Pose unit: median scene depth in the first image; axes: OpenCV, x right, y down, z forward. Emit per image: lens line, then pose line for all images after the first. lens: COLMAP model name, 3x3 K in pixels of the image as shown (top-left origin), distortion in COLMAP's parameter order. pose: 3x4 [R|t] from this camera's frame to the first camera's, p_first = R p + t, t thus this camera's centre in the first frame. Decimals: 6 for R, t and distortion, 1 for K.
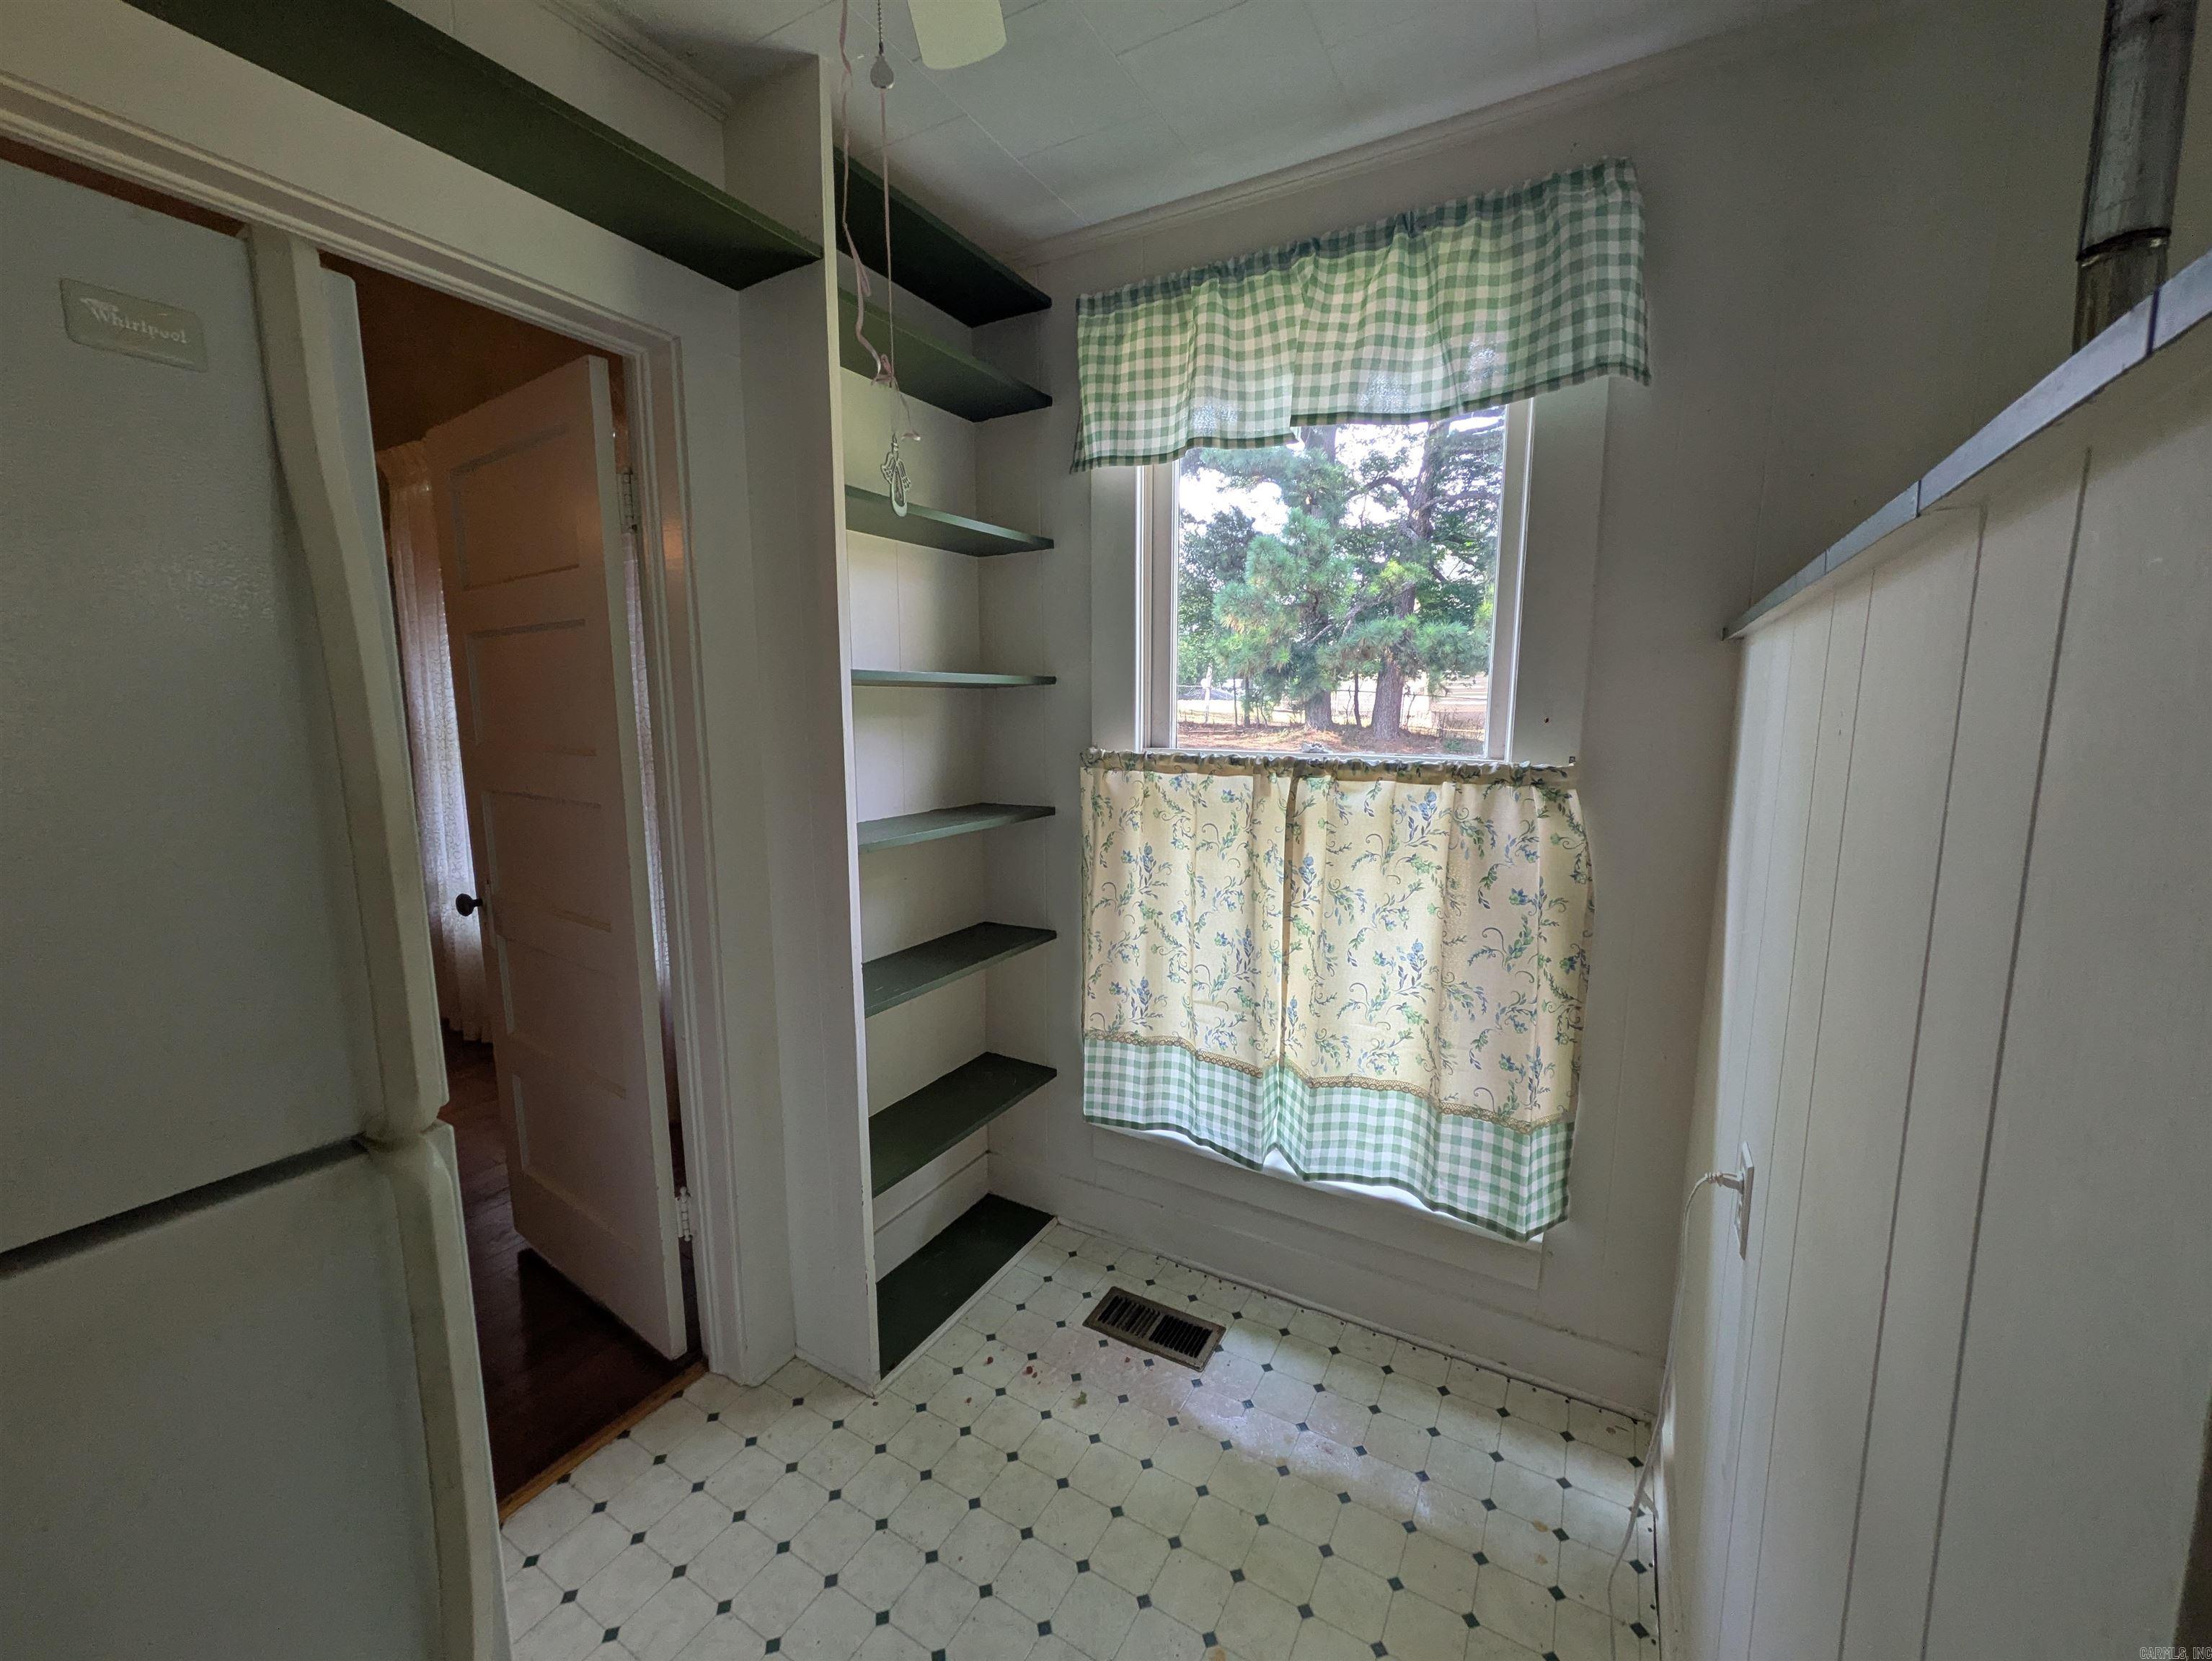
lens RADIAL K [[875.9, 0, 1108.4], [0, 875.9, 829.6], [0, 0, 1]] dist [0.003655, -0.000066]
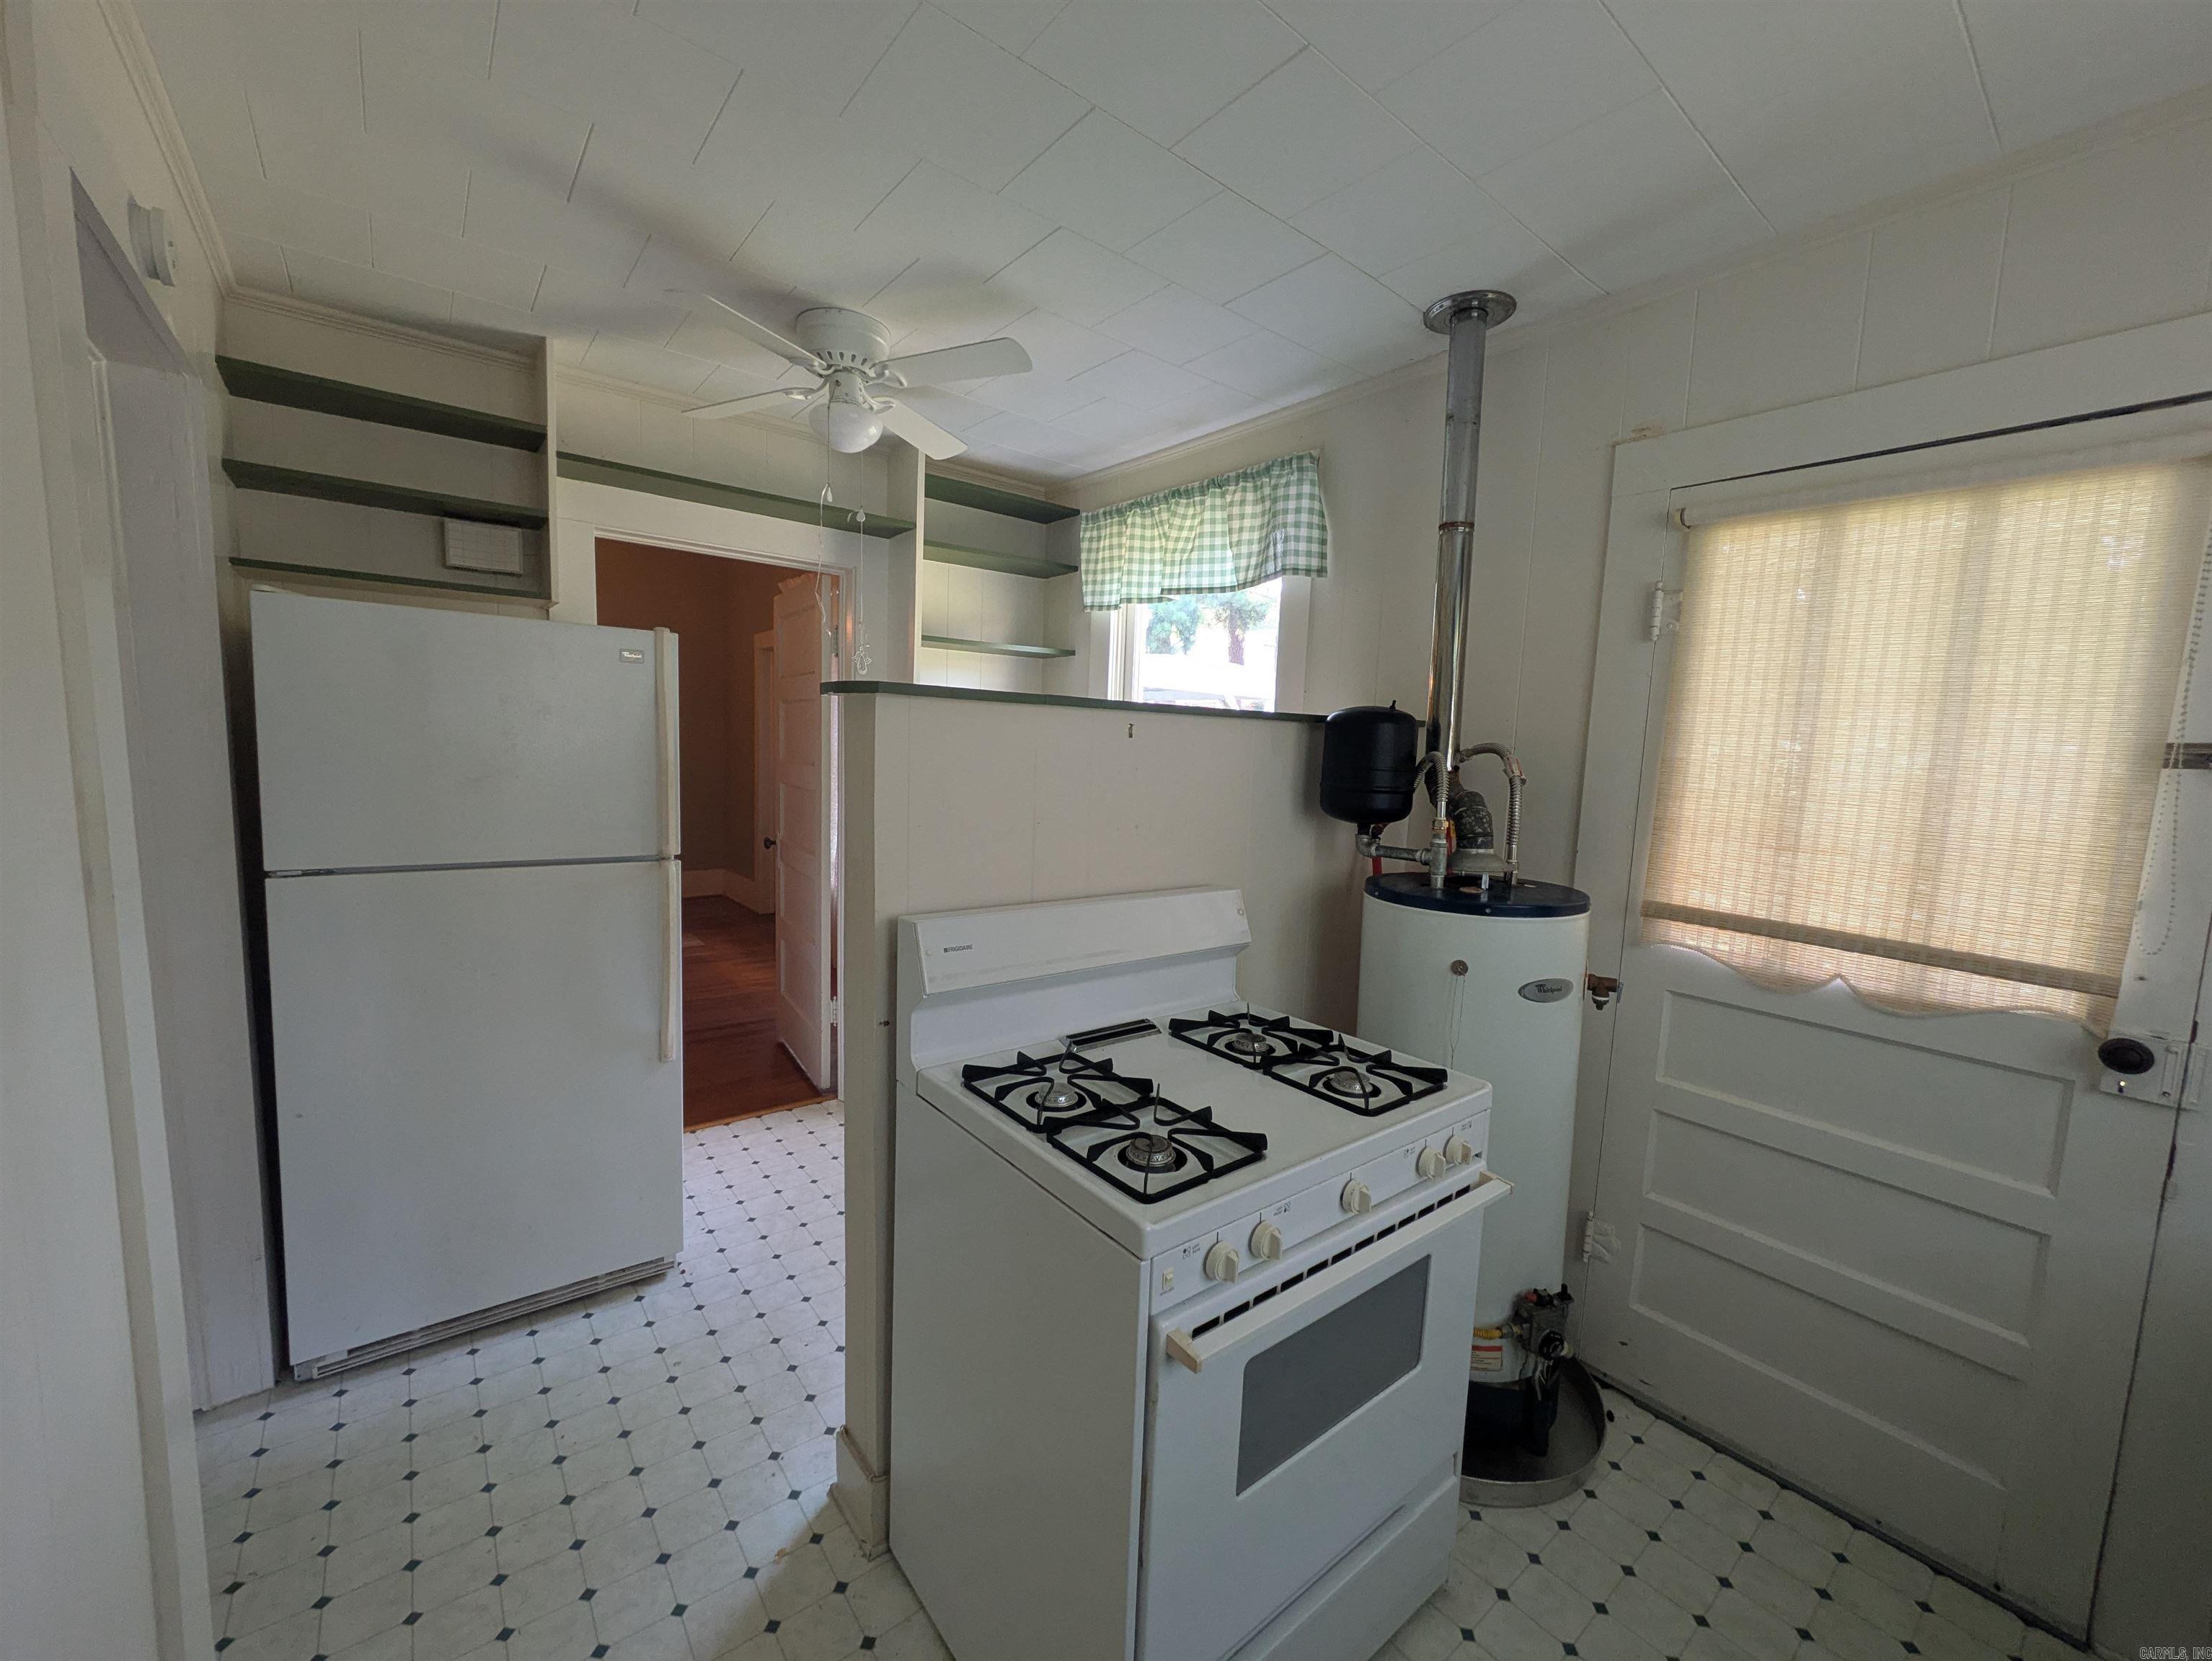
lens RADIAL K [[875.9, 0, 1098.1], [0, 875.9, 834.2], [0, 0, 1]] dist [0.003655, -0.000066]
pose [[0.925010, 0.079264, -0.371584, 0.784886], [-0.096020, 0.995019, -0.026778, 0.063392], [0.367610, 0.060449, 0.928013, -0.616793]]
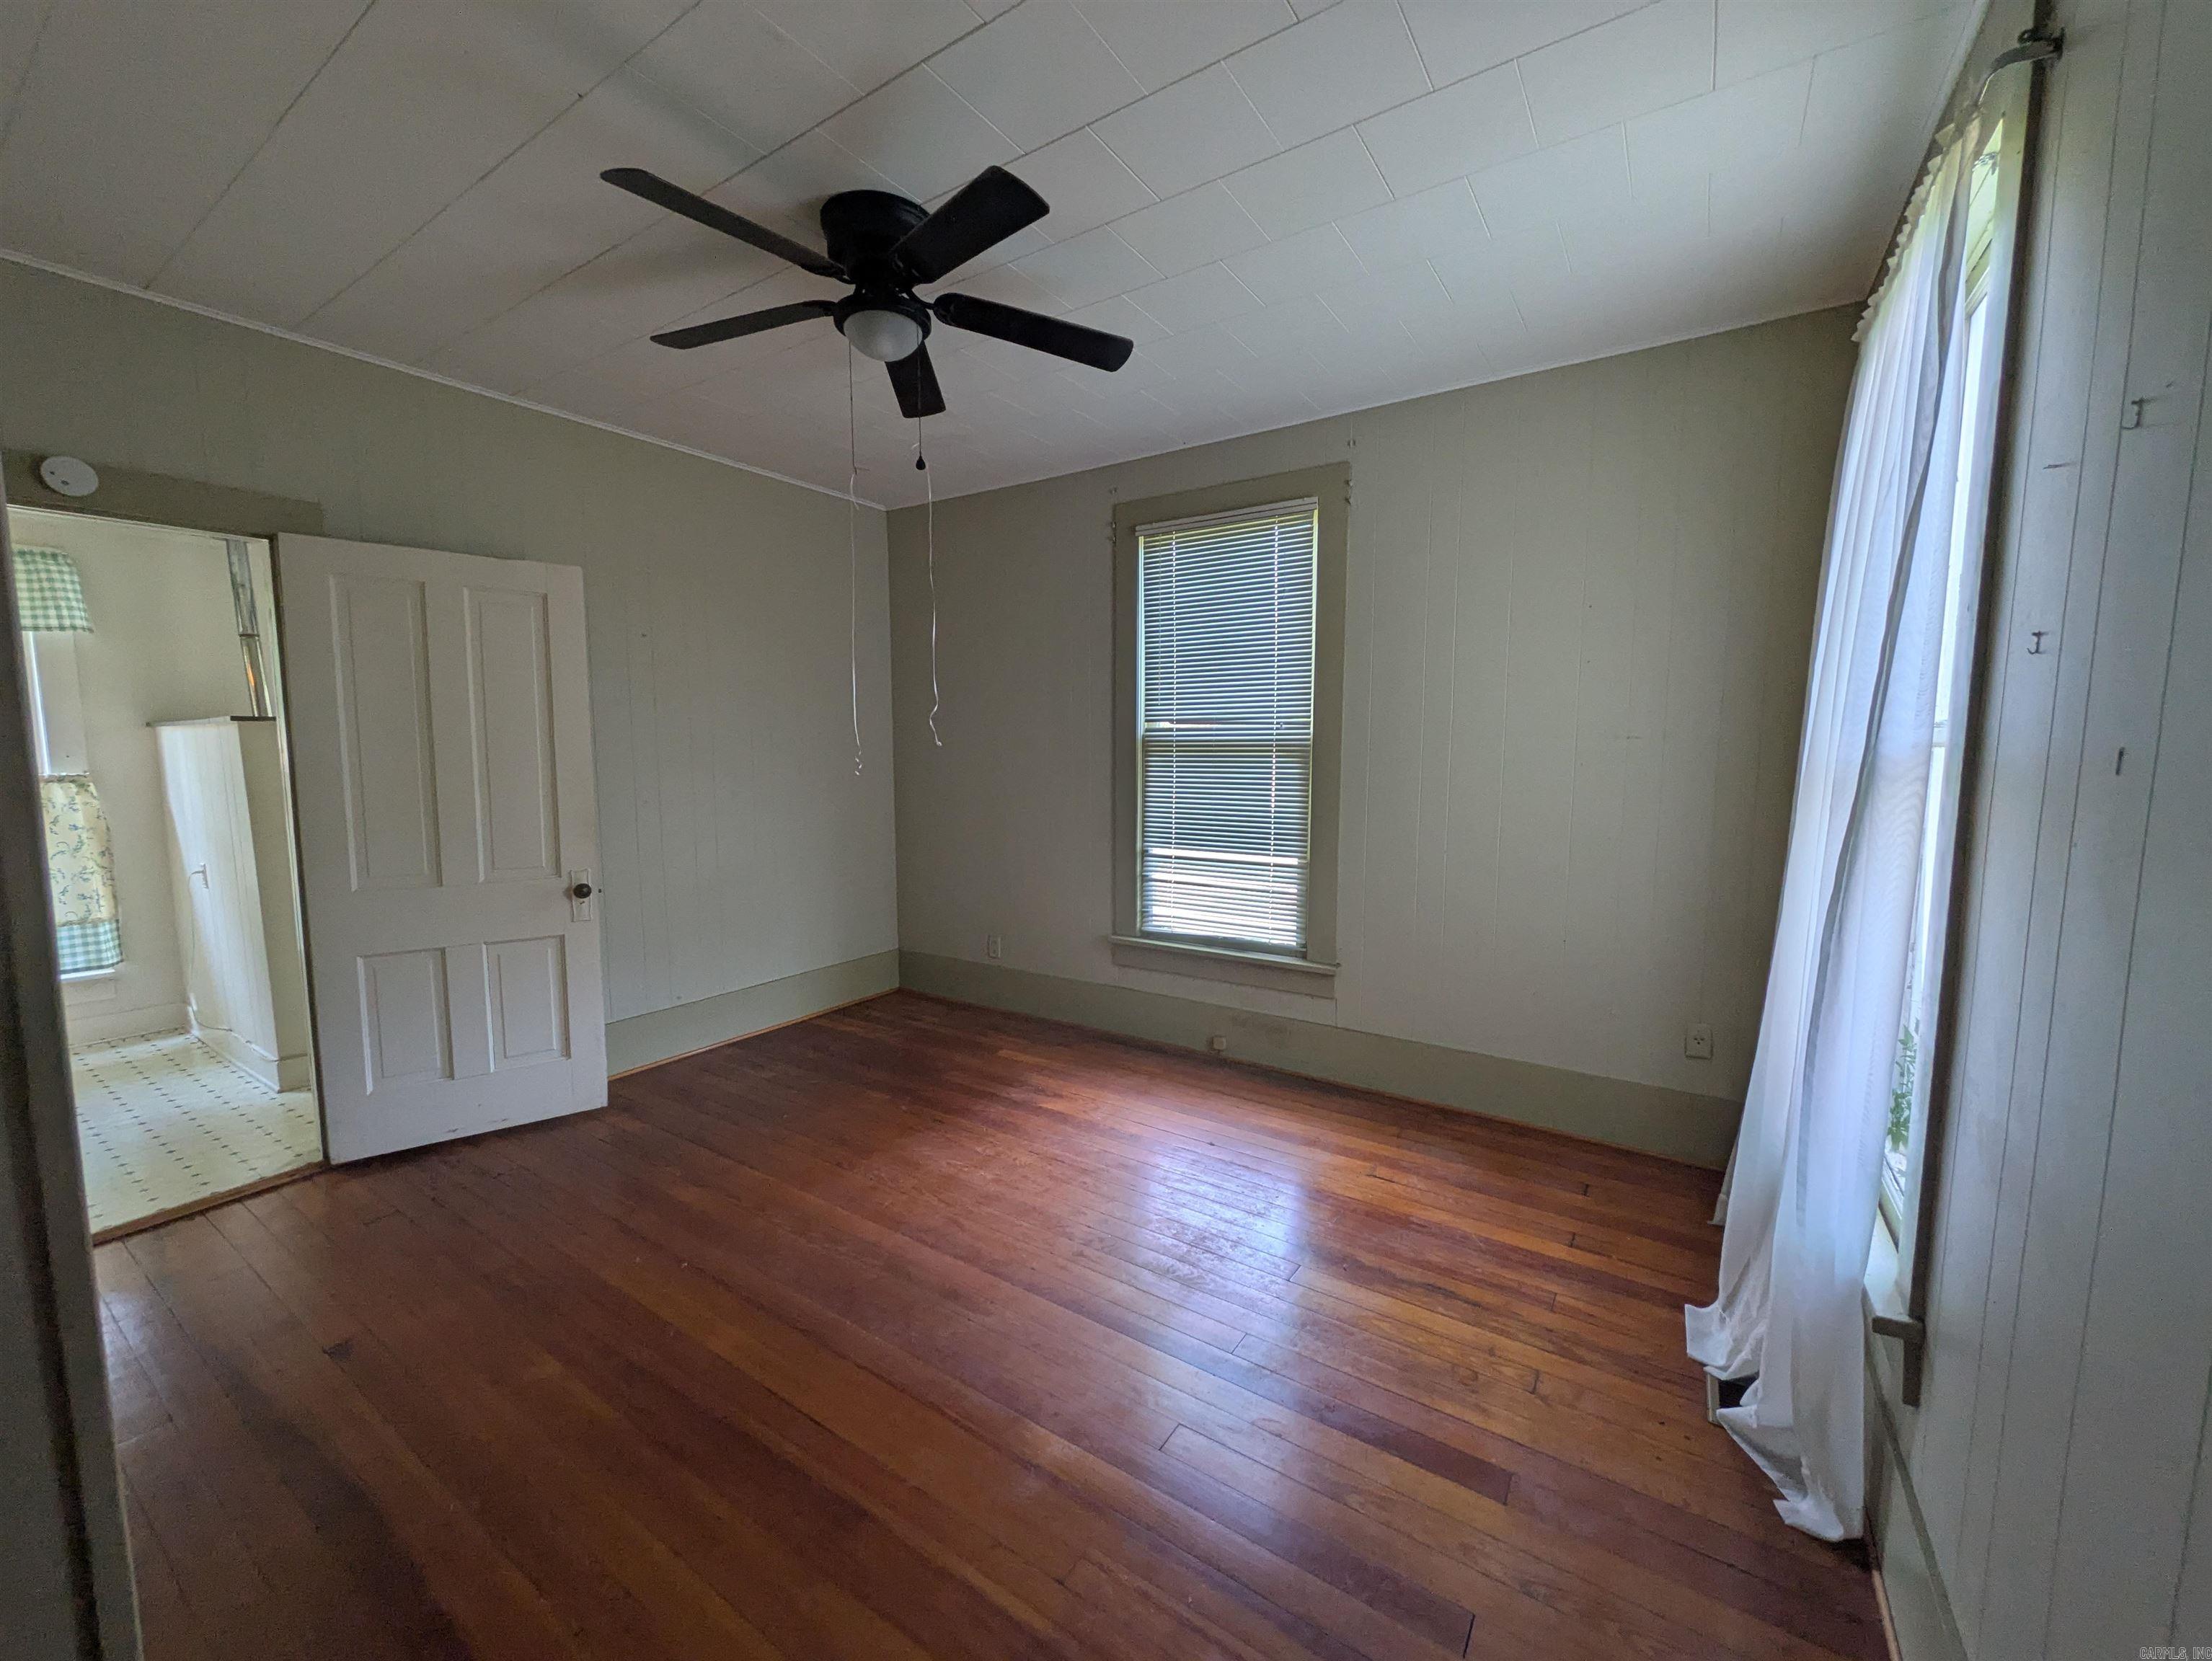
lens RADIAL K [[875.9, 0, 1111.4], [0, 875.9, 829.1], [0, 0, 1]] dist [0.003655, -0.000066]
pose [[0.068407, -0.099741, 0.992659, -1.743487], [0.144946, 0.985426, 0.089026, 0.276683], [-0.987072, 0.137792, 0.081867, -2.030419]]
